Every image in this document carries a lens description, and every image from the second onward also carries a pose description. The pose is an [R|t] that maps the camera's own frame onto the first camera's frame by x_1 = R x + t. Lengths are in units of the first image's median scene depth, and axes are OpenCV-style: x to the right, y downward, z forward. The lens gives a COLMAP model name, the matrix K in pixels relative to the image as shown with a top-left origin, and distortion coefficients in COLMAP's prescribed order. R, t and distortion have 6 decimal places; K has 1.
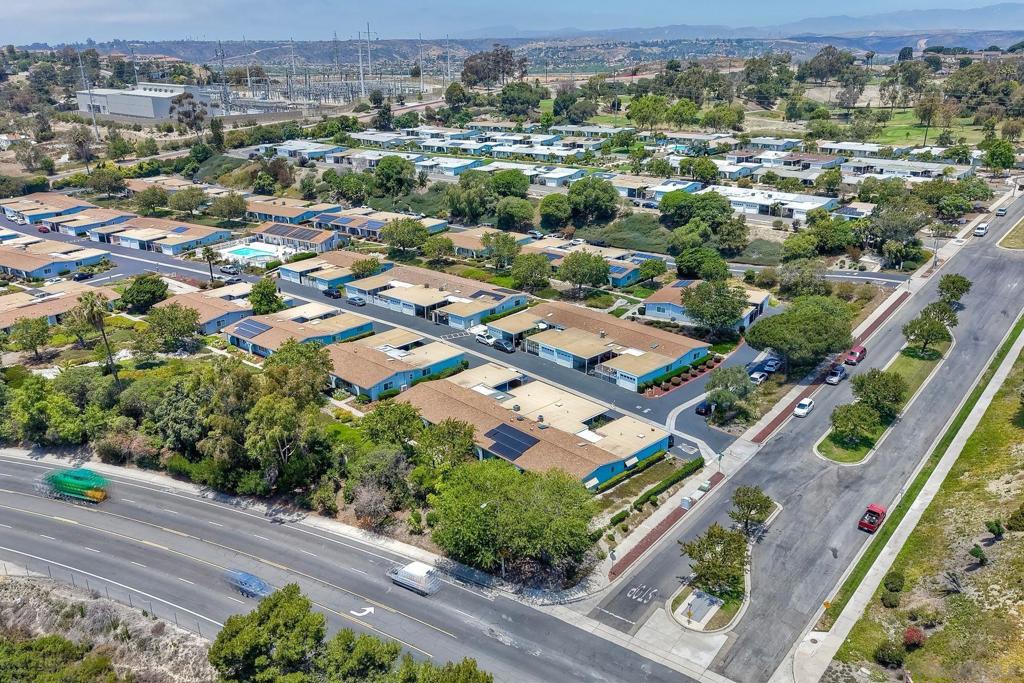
lens RADIAL K [[805.6, 0, 512.0], [0, 805.6, 341.5], [0, 0, 1]] dist [0.082594, -0.154066]
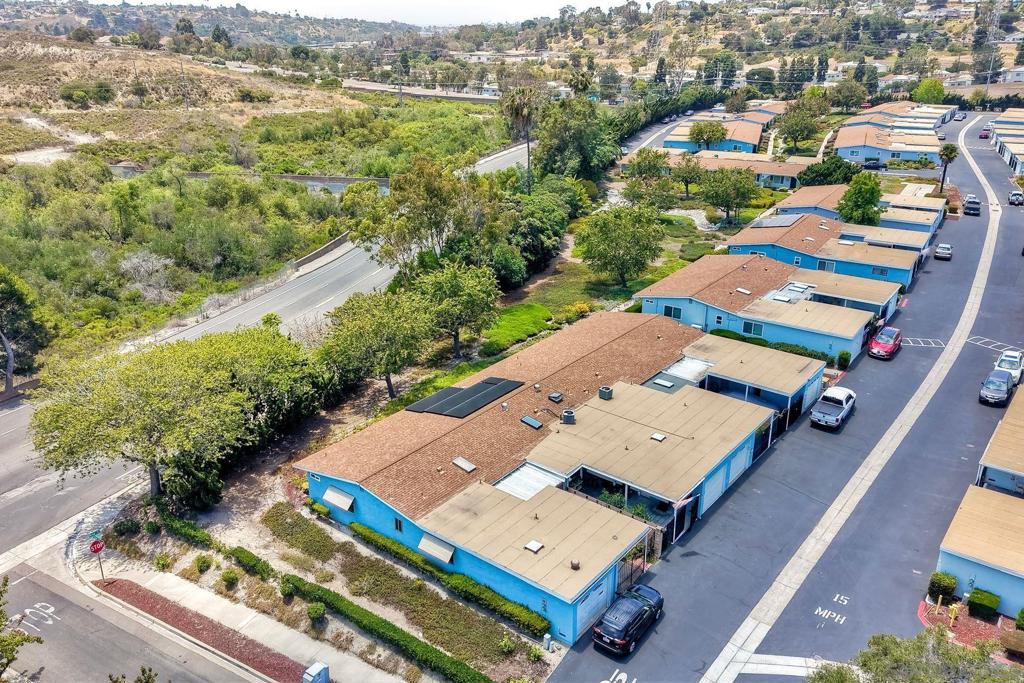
lens RADIAL K [[823.1, 0, 494.5], [0, 823.1, 318.9], [0, 0, 1]] dist [0.009539, 0.001333]
pose [[0.134019, 0.347827, -0.927931, 0.357468], [-0.341624, 0.895194, 0.286216, -0.063393], [0.930232, 0.278645, 0.238799, 0.633828]]
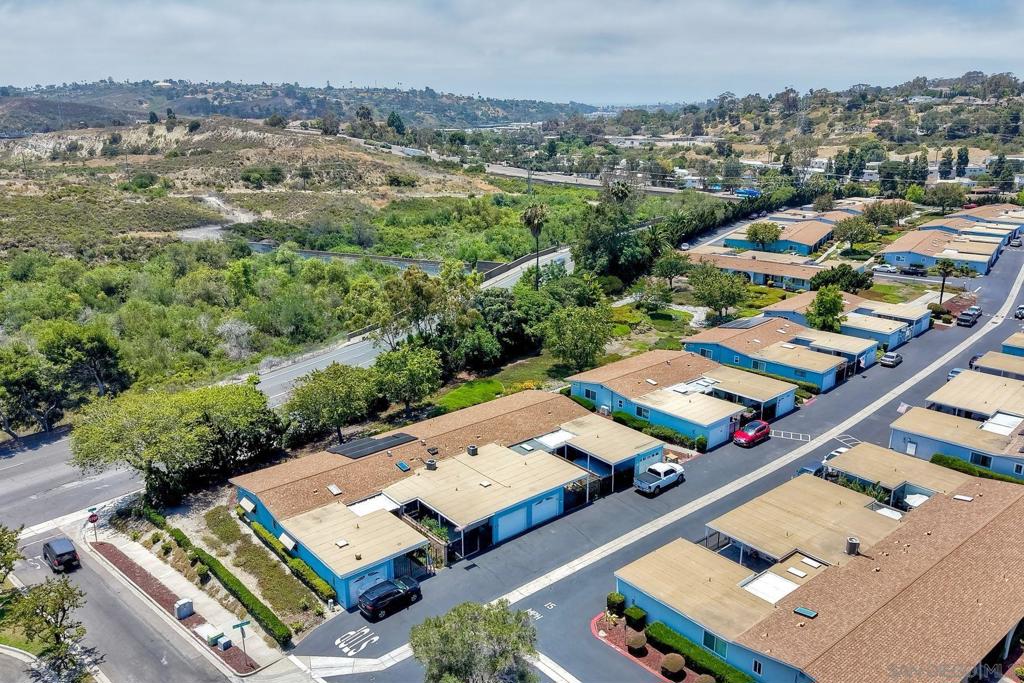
lens RADIAL K [[805.6, 0, 512.0], [0, 805.6, 341.5], [0, 0, 1]] dist [0.082594, -0.154066]
pose [[-0.060090, 0.297119, -0.952948, 0.487946], [-0.345952, 0.889304, 0.299090, -0.166494], [0.936326, 0.347647, 0.049351, 0.764126]]
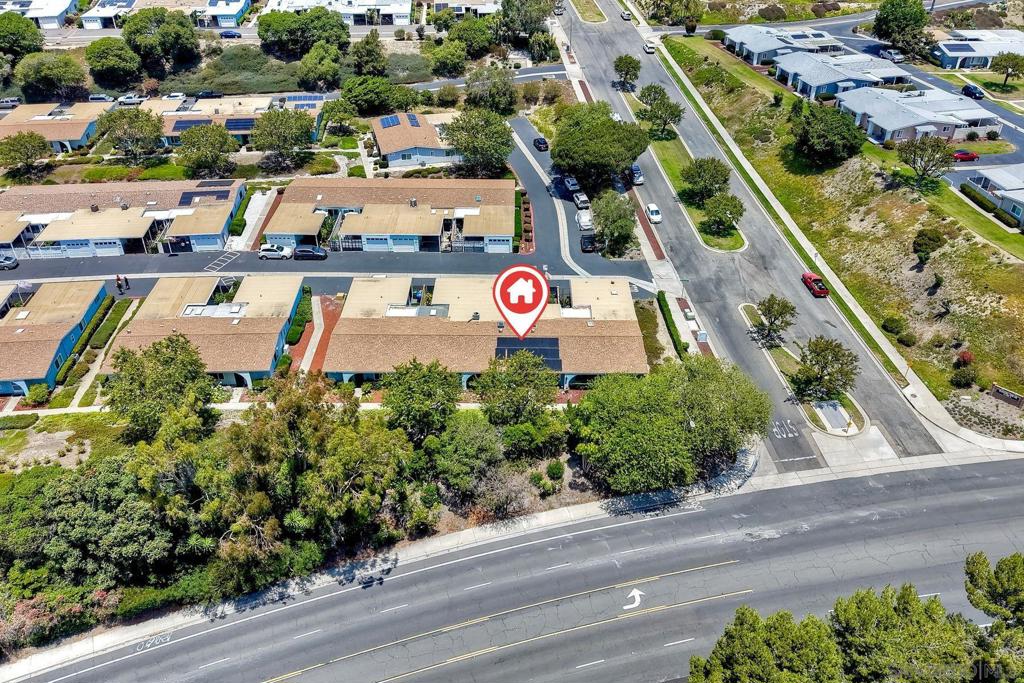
lens RADIAL K [[805.6, 0, 512.0], [0, 805.6, 341.5], [0, 0, 1]] dist [0.082594, -0.154066]
pose [[0.698946, -0.393523, 0.597171, -0.382767], [0.242643, 0.915959, 0.319601, -0.121264], [-0.672754, -0.078484, 0.735691, 0.278637]]
